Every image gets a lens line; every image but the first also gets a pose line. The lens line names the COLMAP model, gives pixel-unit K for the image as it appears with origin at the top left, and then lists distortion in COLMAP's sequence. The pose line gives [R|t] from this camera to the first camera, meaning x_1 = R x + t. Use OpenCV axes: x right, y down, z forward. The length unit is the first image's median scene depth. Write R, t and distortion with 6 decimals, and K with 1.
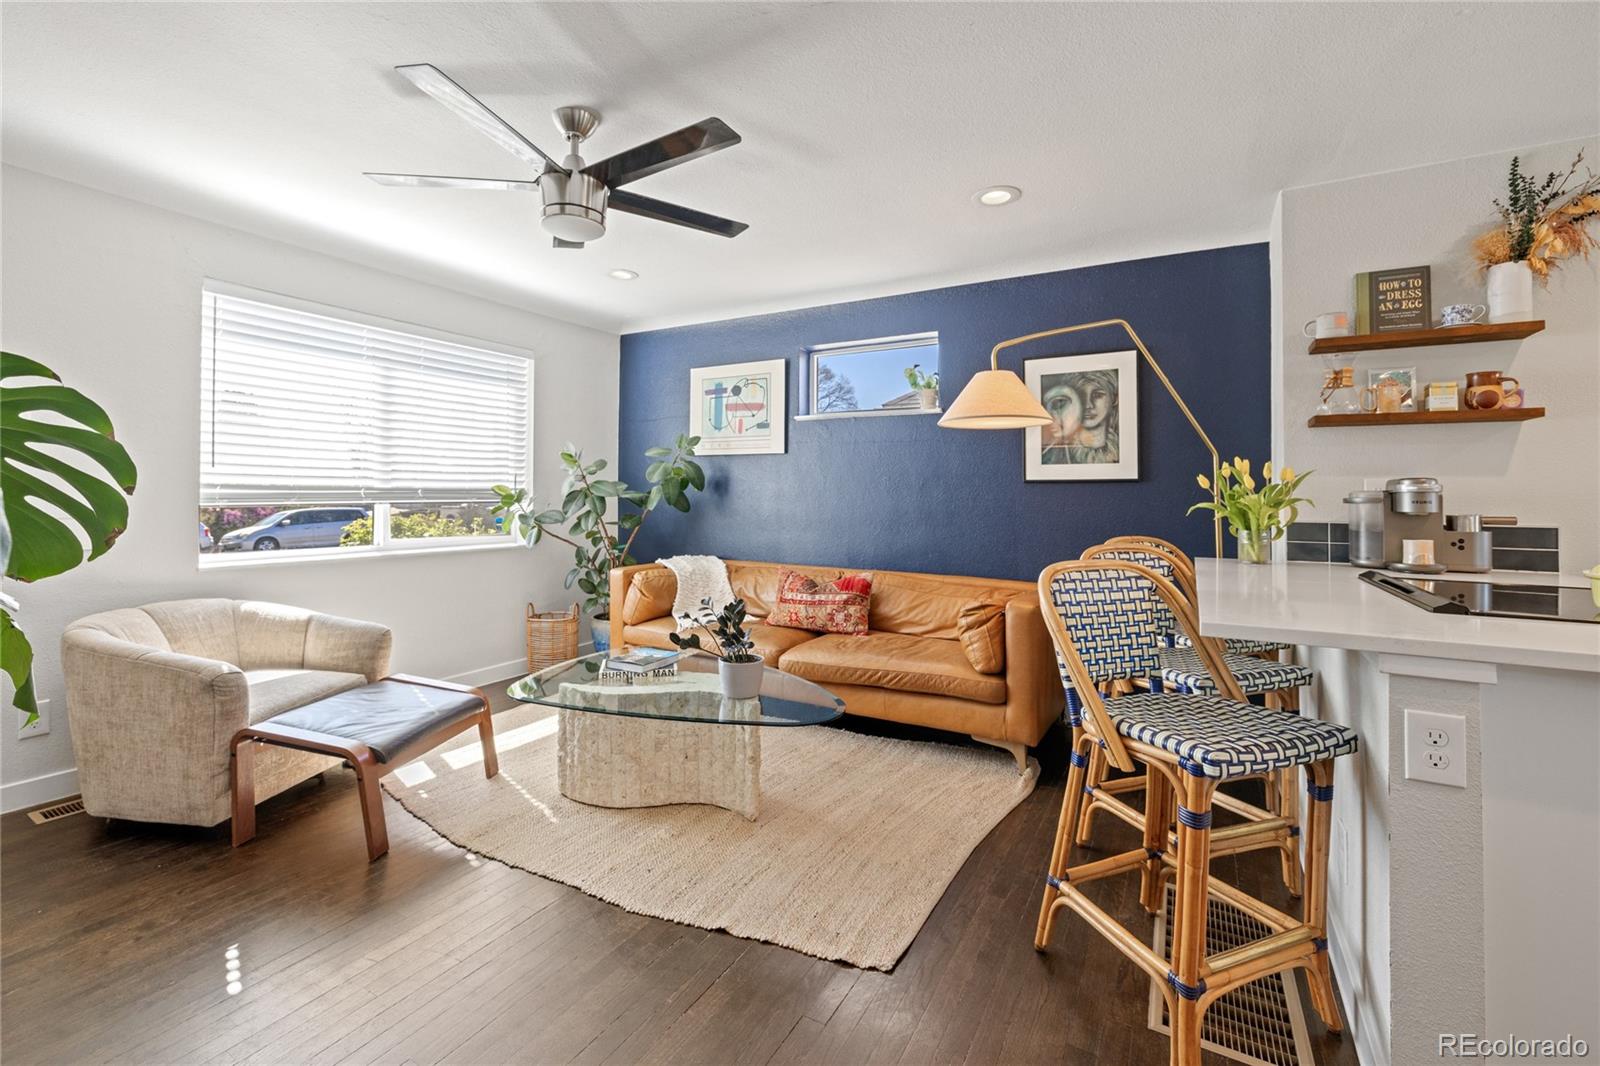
lens RADIAL K [[671.1, 0, 796.8], [0, 671.1, 488.5], [0, 0, 1]] dist [-0.000936, 0.000129]
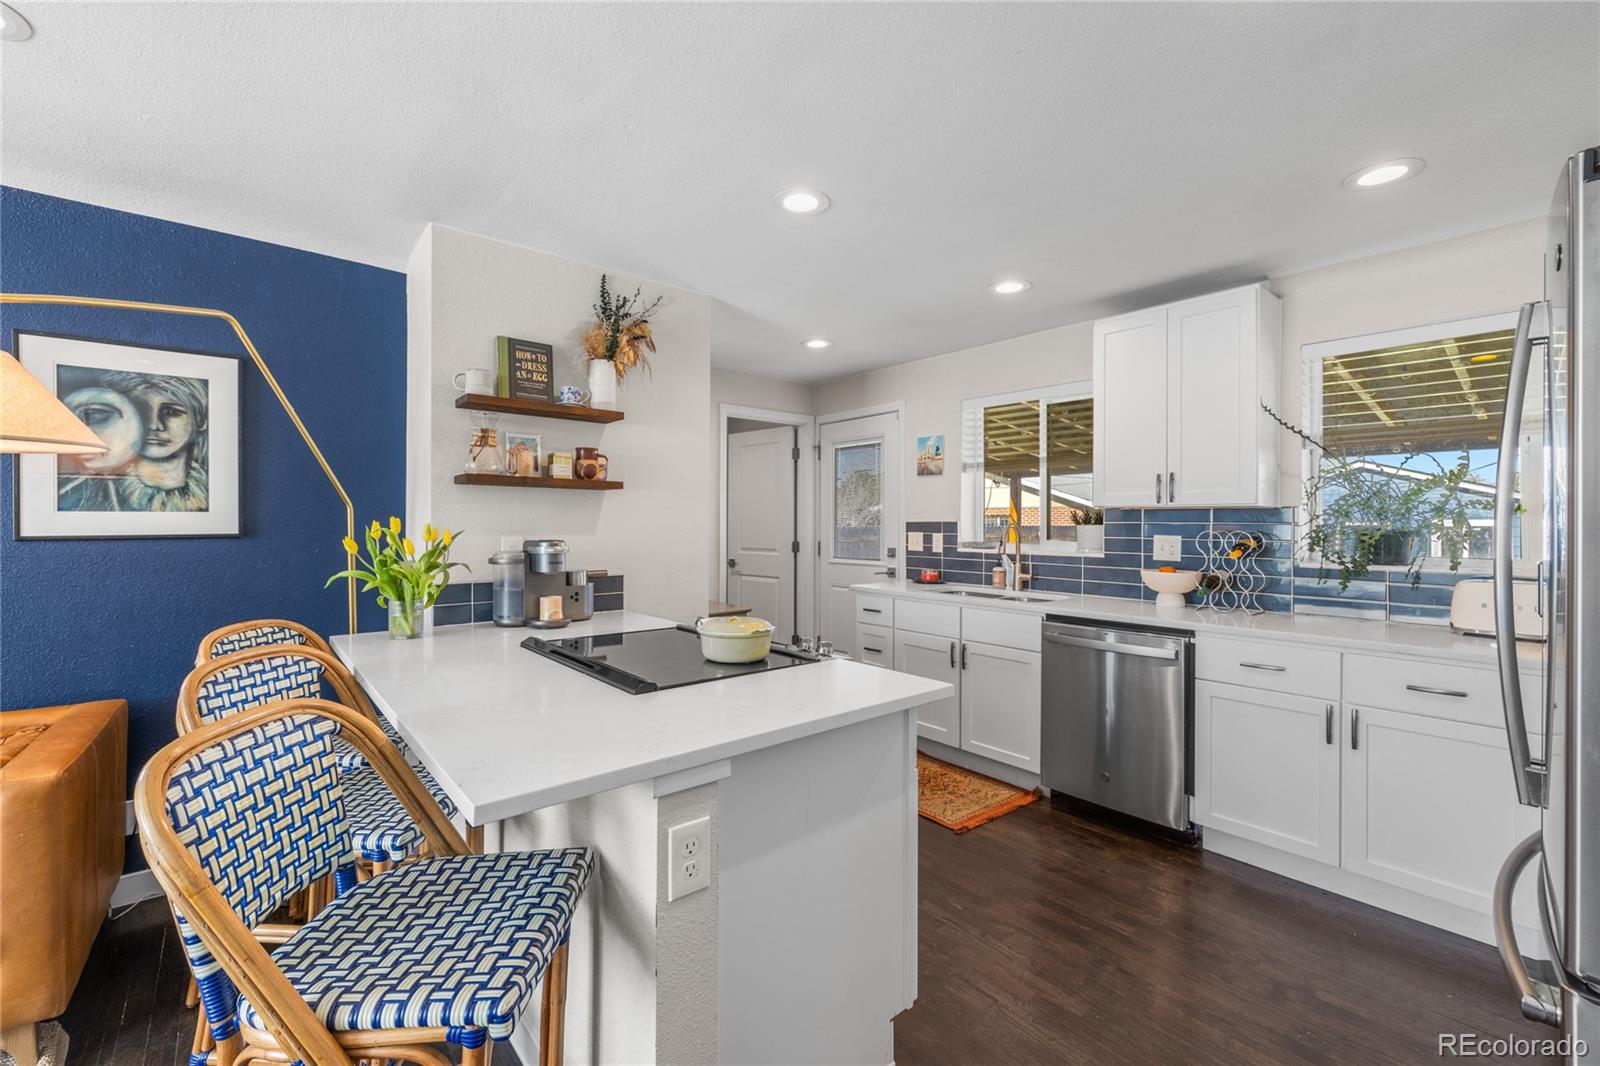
lens RADIAL K [[671.1, 0, 787.7], [0, 671.1, 518.2], [0, 0, 1]] dist [-0.000936, 0.000129]
pose [[0.348903, 0.000566, 0.937159, 0.037041], [-0.007647, 0.999968, 0.002243, -0.050067], [-0.937128, -0.007949, 0.348896, 0.234149]]
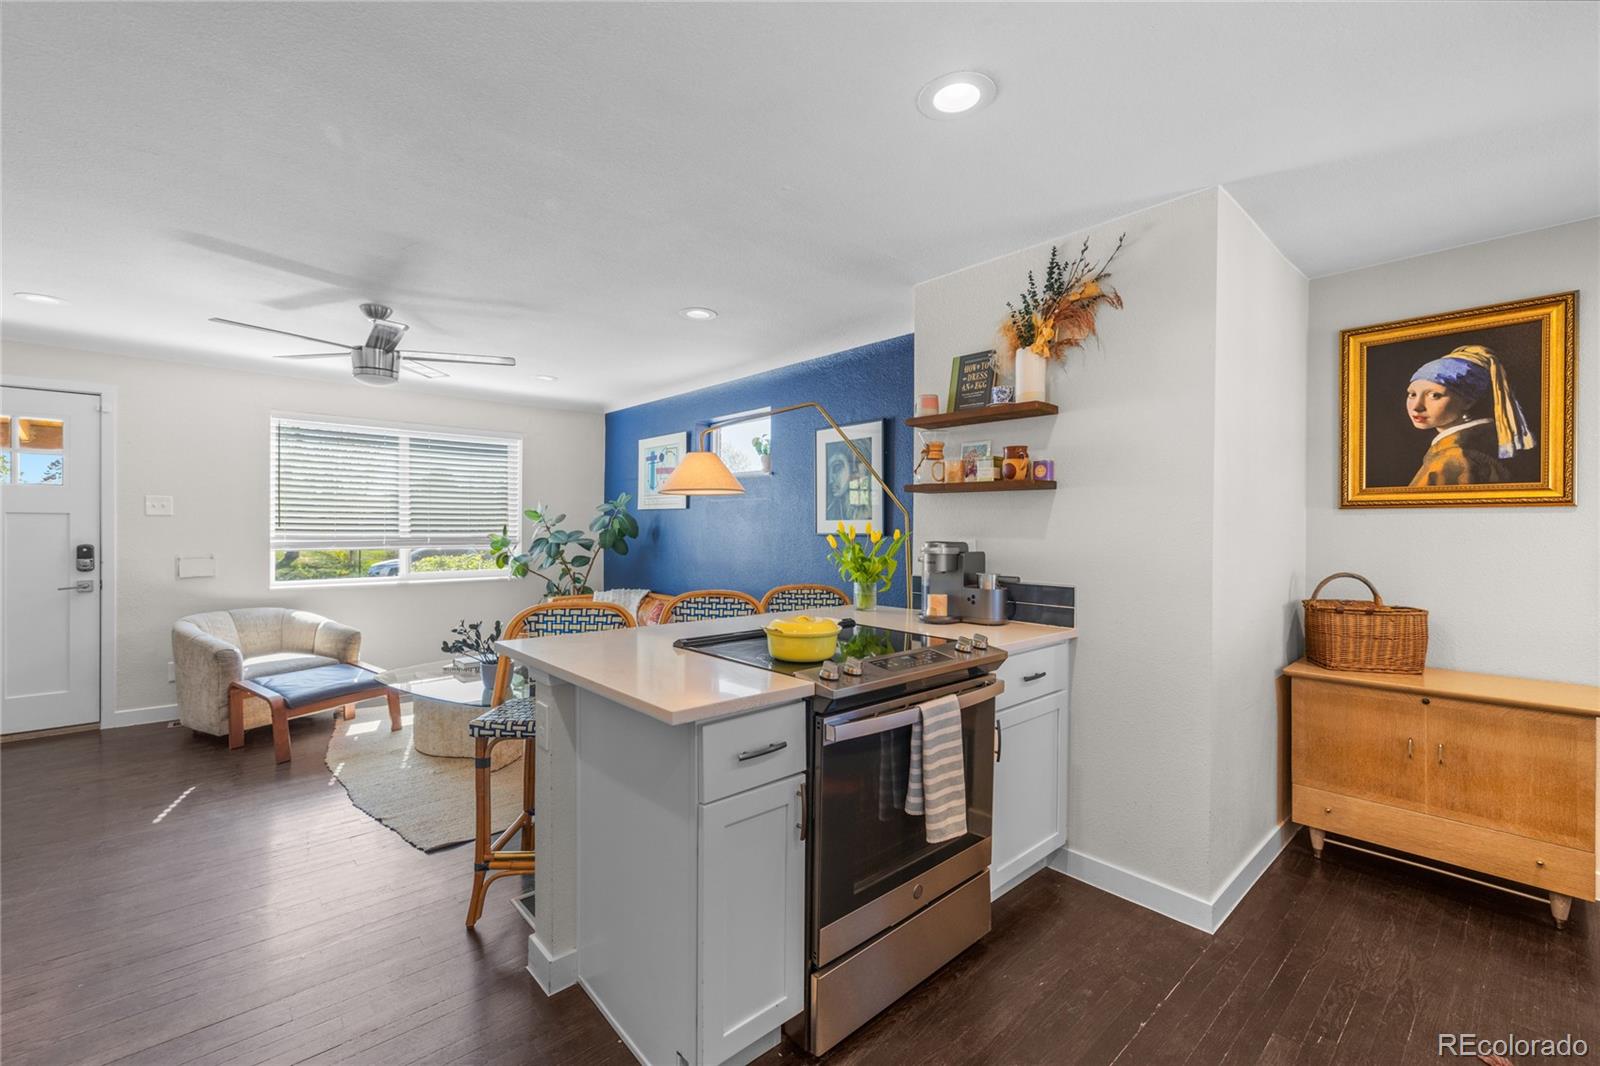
lens RADIAL K [[671.1, 0, 801.4], [0, 671.1, 522.8], [0, 0, 1]] dist [-0.000936, 0.000129]
pose [[0.948839, -0.002101, -0.315753, 0.957422], [0.001665, 0.999997, -0.001651, -0.041370], [0.315756, 0.001040, 0.948840, -0.154898]]
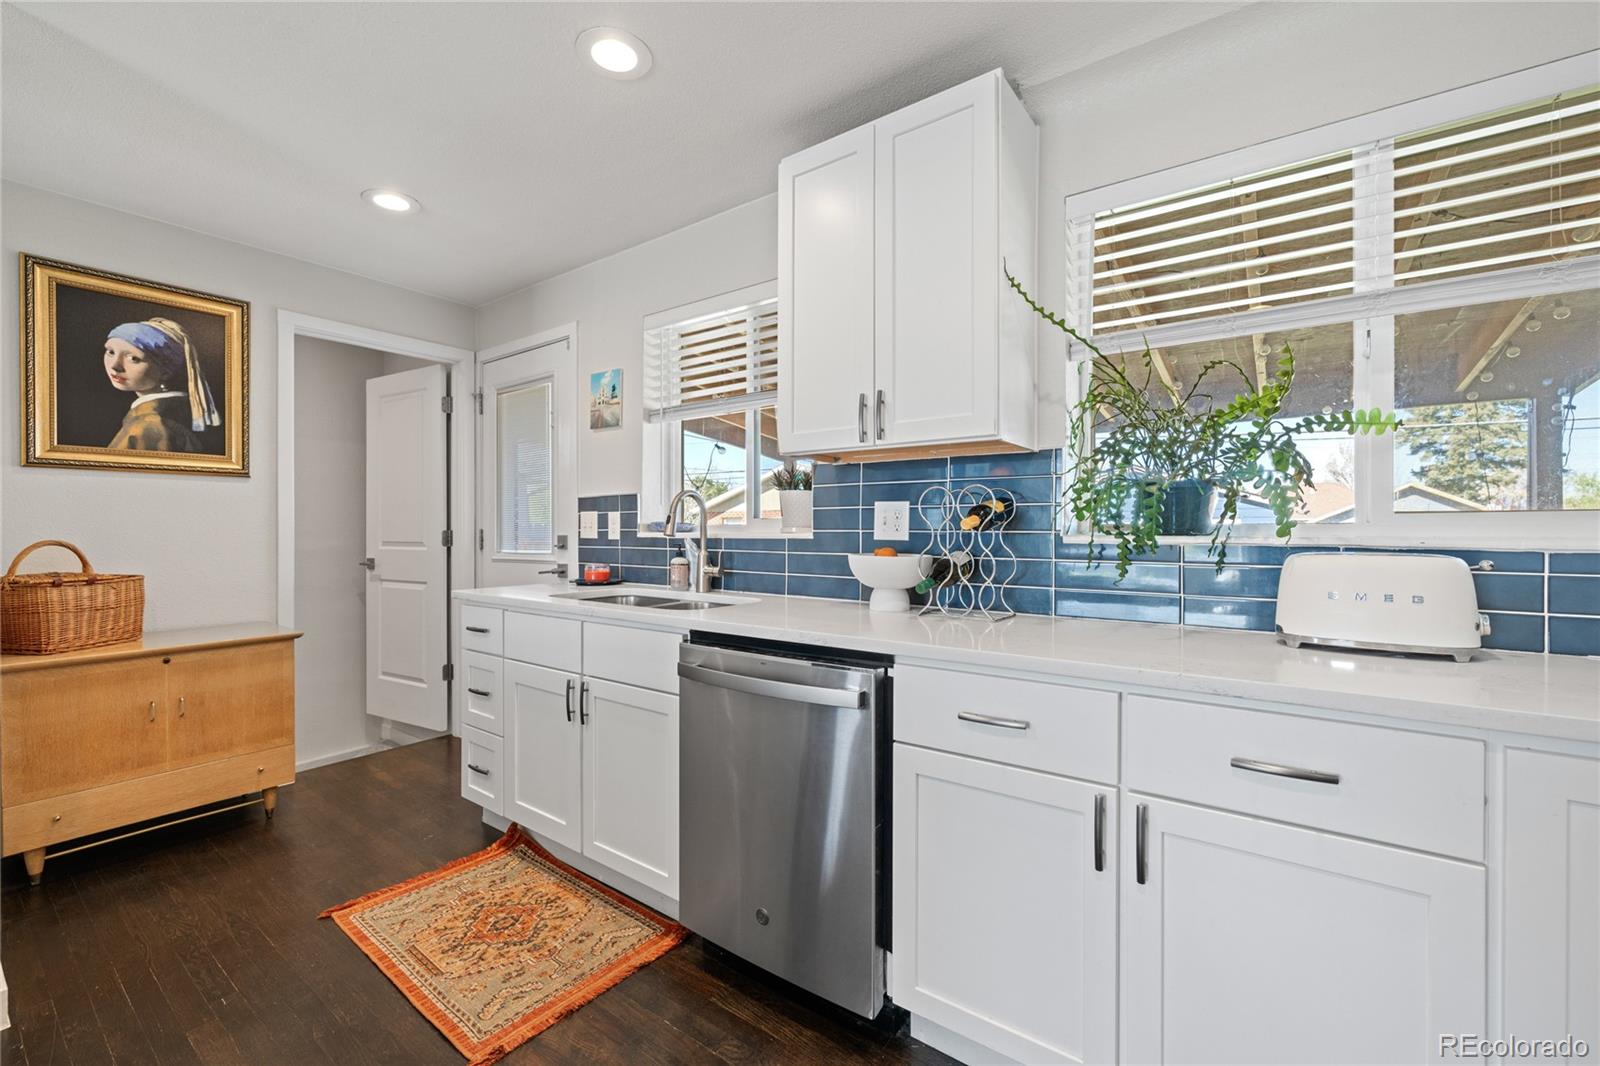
lens RADIAL K [[671.1, 0, 792.9], [0, 671.1, 526.7], [0, 0, 1]] dist [-0.000936, 0.000129]
pose [[0.117625, -0.004060, 0.993050, 0.654155], [-0.004977, 0.999977, 0.004678, 0.009538], [-0.993046, -0.005493, 0.117602, 0.020297]]
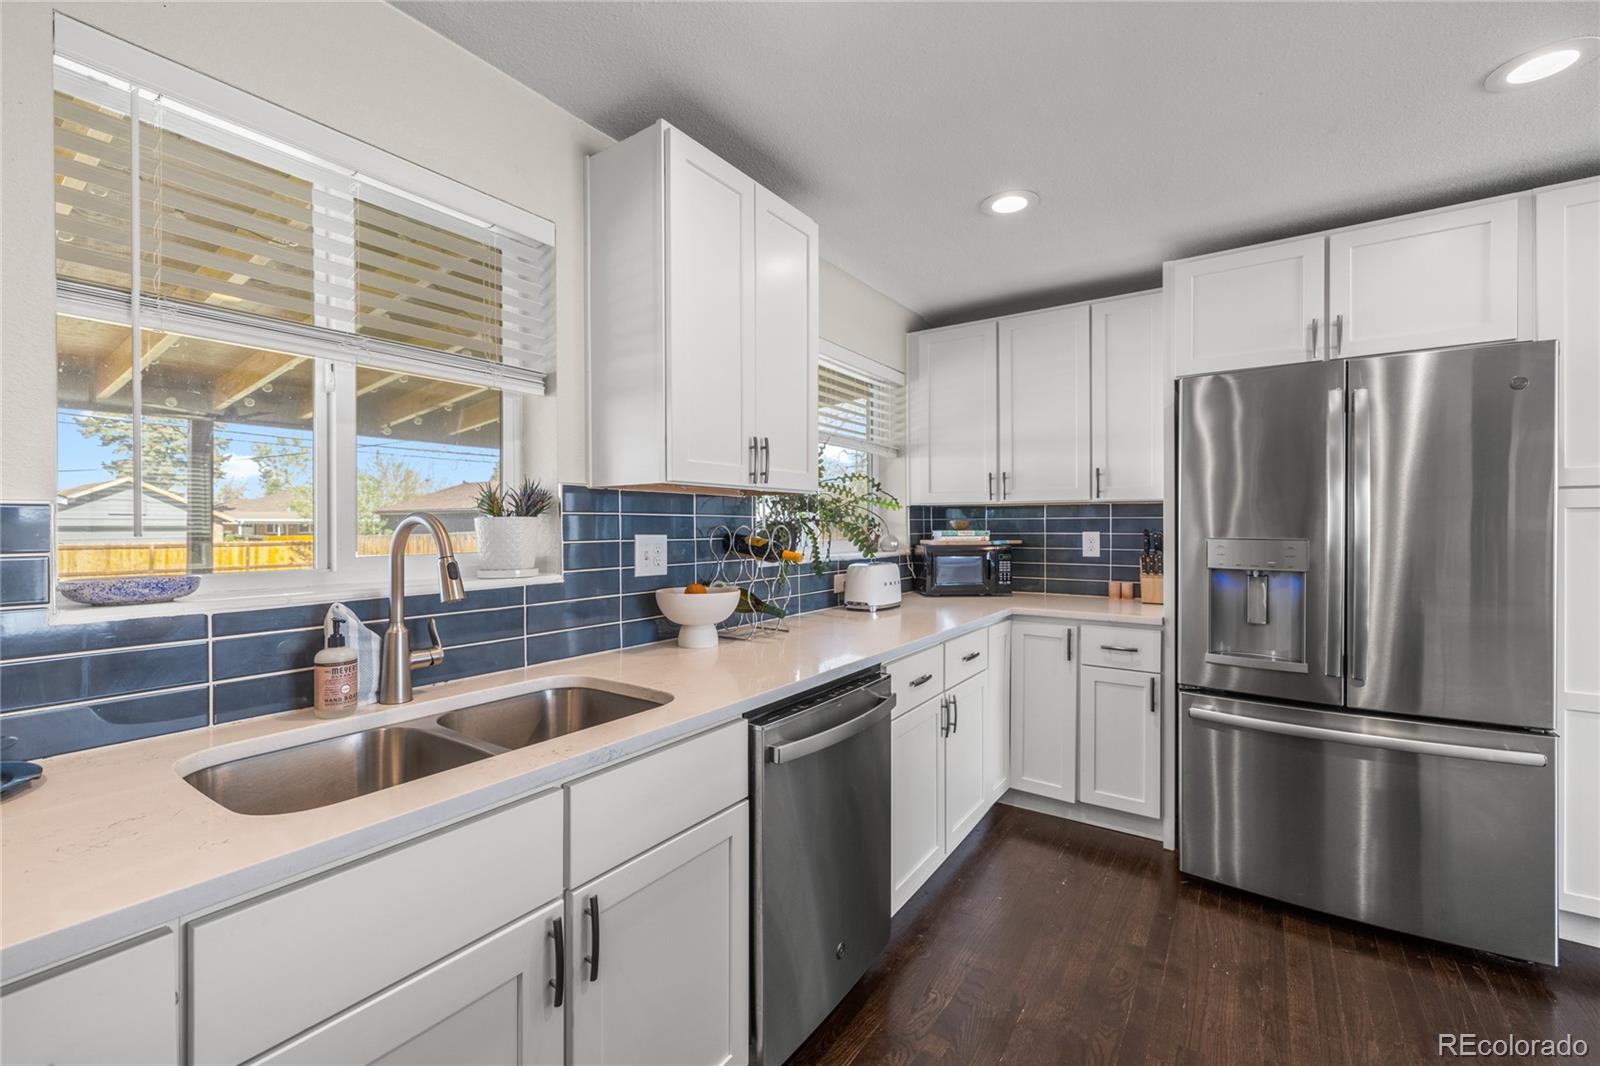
lens RADIAL K [[671.1, 0, 789.2], [0, 671.1, 521.4], [0, 0, 1]] dist [-0.000936, 0.000129]
pose [[-0.996276, -0.009521, 0.085696, 1.290547], [-0.010289, 0.999911, -0.008524, -0.030352], [-0.085608, -0.009374, -0.996285, 0.791305]]
